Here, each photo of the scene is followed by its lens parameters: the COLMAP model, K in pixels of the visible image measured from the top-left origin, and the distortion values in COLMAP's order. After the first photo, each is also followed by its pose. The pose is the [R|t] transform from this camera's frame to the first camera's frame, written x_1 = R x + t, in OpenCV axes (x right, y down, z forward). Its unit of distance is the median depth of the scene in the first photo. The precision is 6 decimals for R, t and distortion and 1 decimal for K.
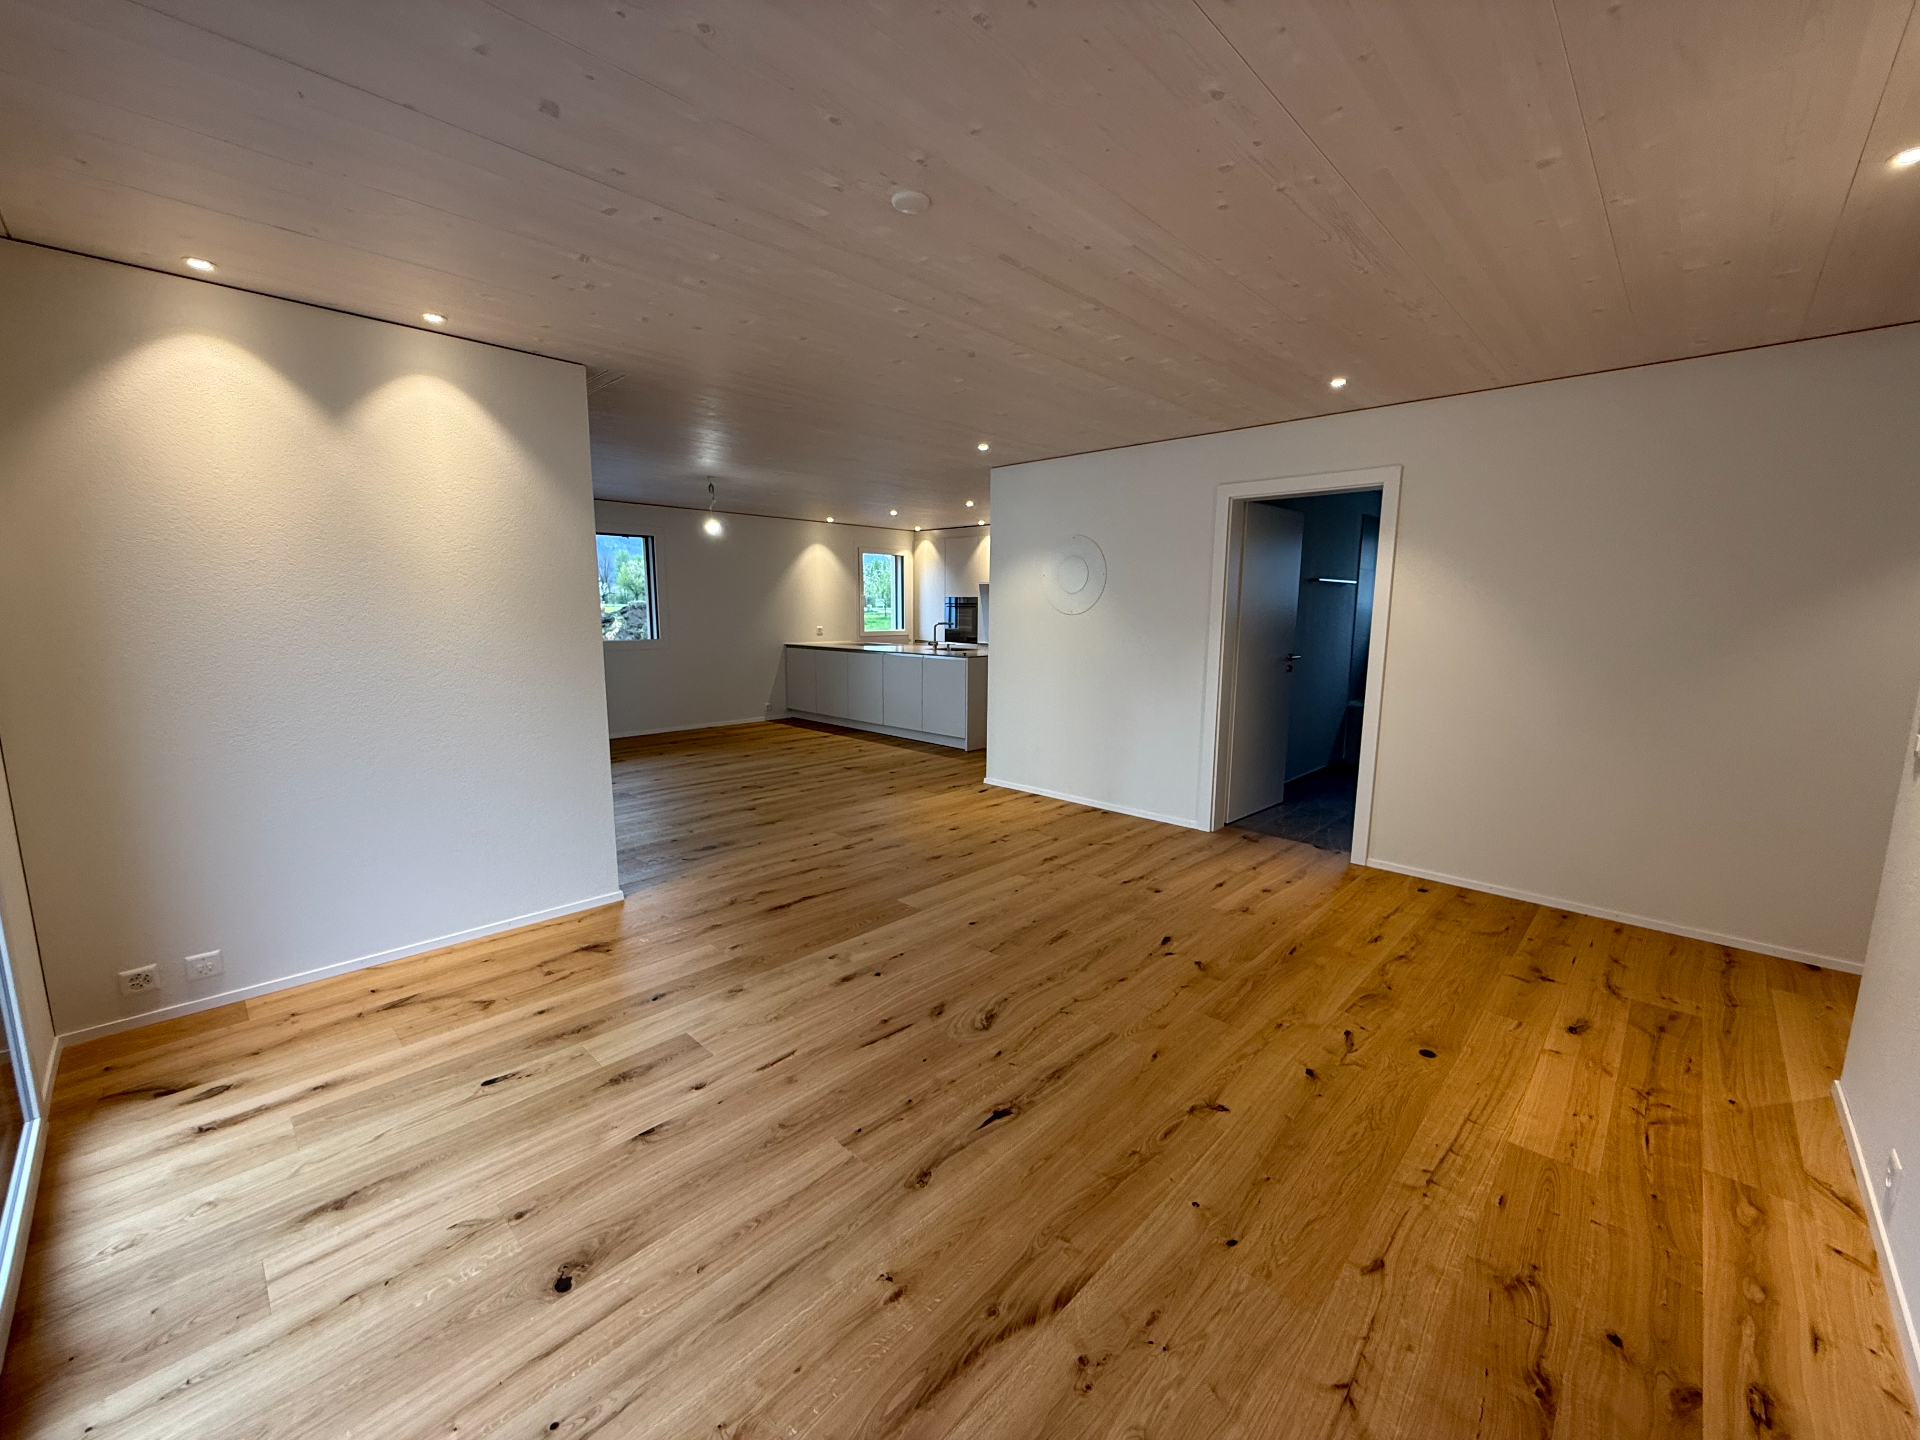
lens RADIAL K [[753.2, 0, 964.6], [0, 753.2, 732.0], [0, 0, 1]] dist [-0.007219, -0.000066]
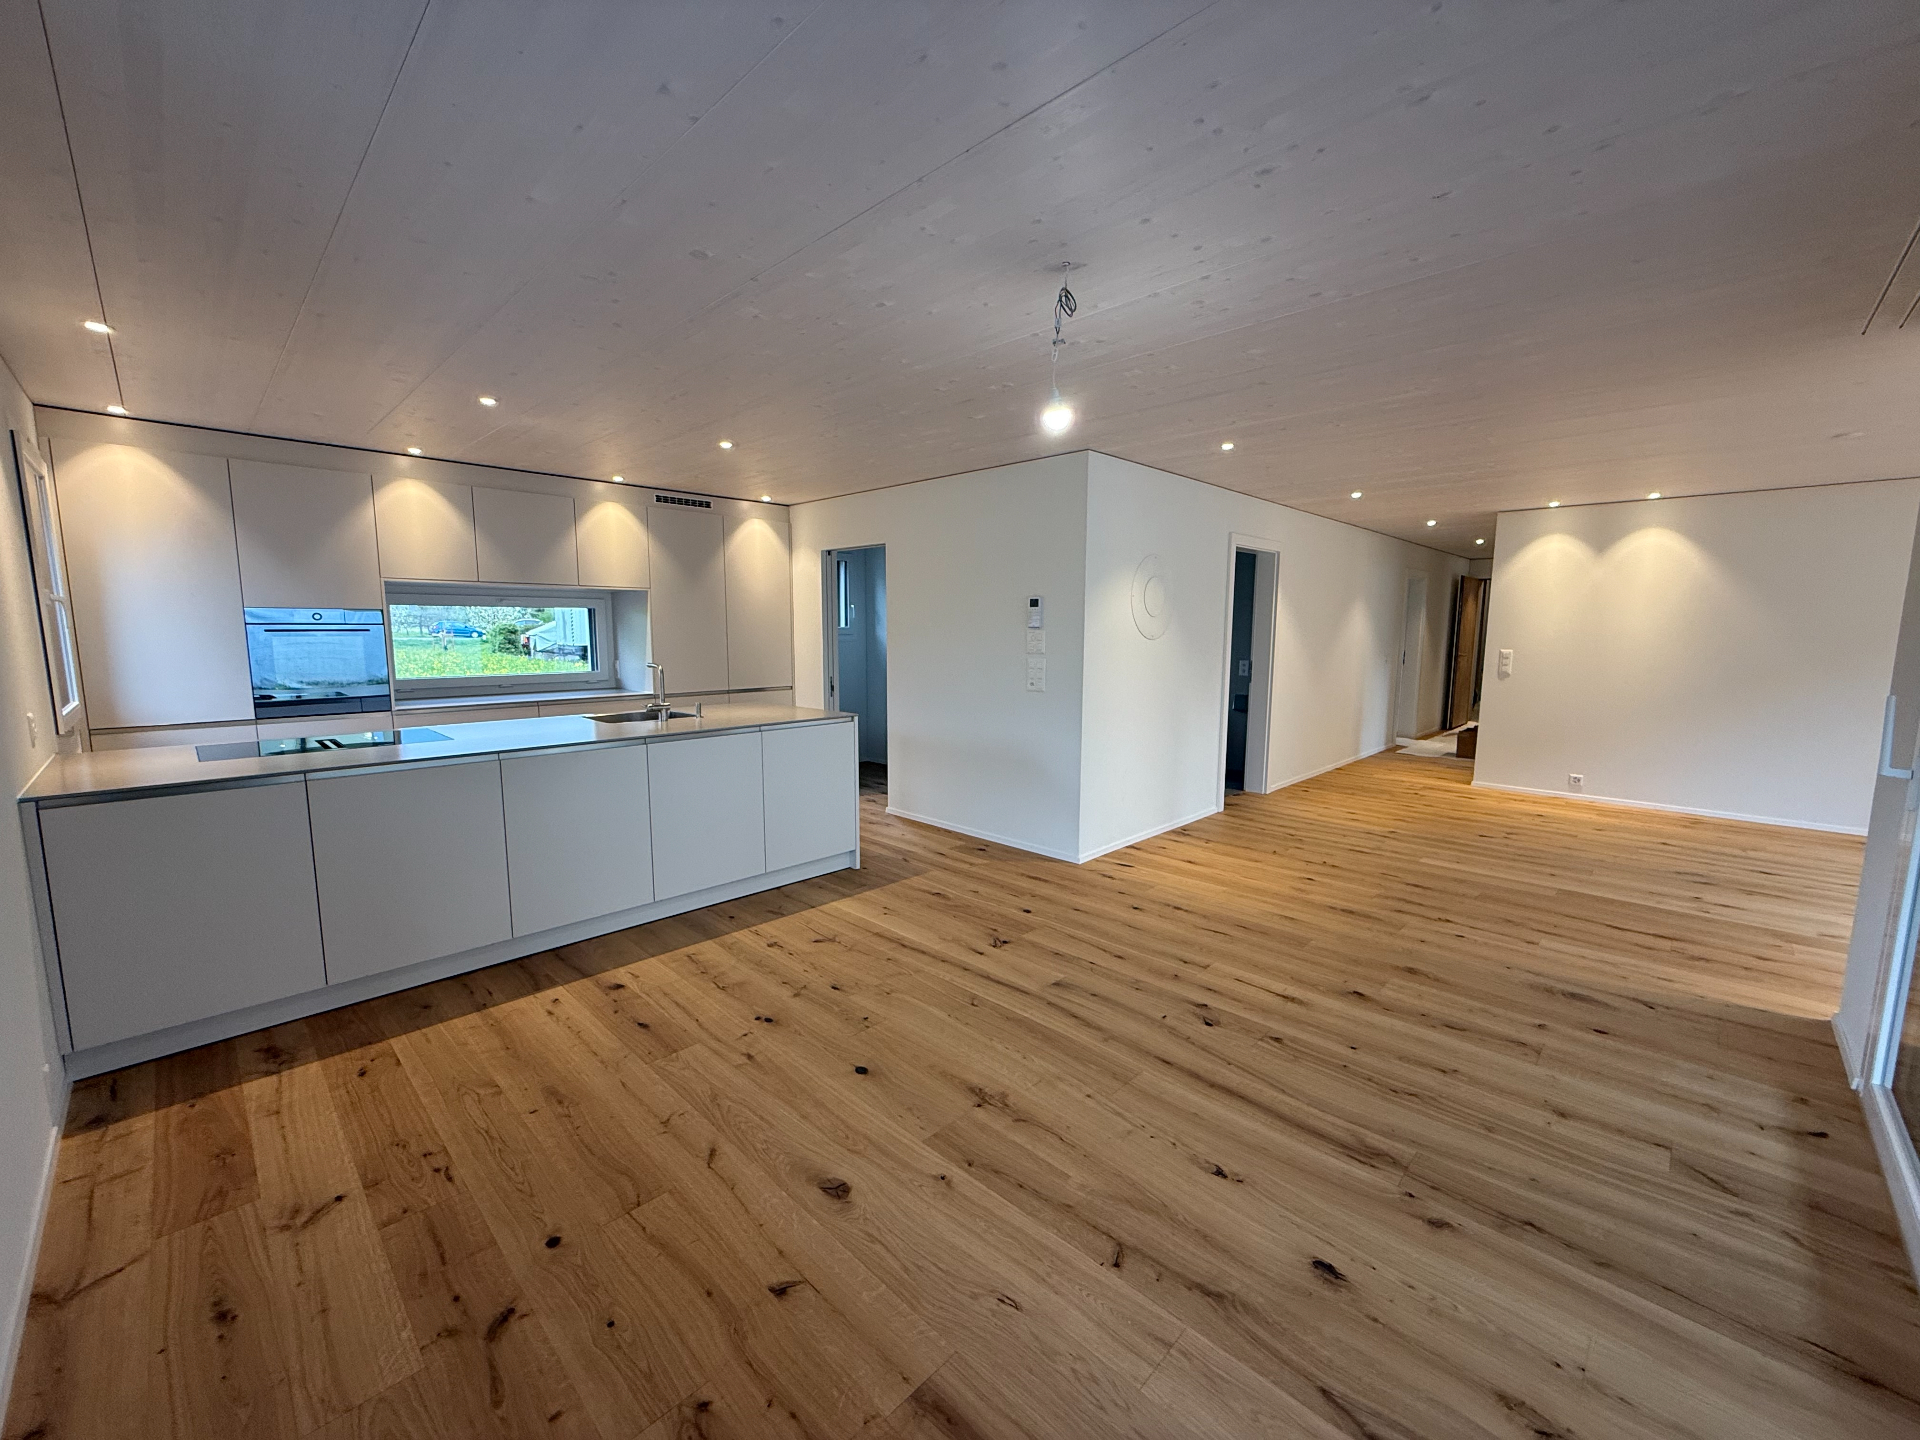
lens RADIAL K [[770.2, 0, 956.3], [0, 770.2, 721.8], [0, 0, 1]] dist [0.000325, -0.000282]
pose [[0.018503, -0.138857, 0.990140, -0.842465], [0.161966, 0.977645, 0.134078, -0.228678], [-0.986623, 0.157888, 0.040579, 1.255859]]
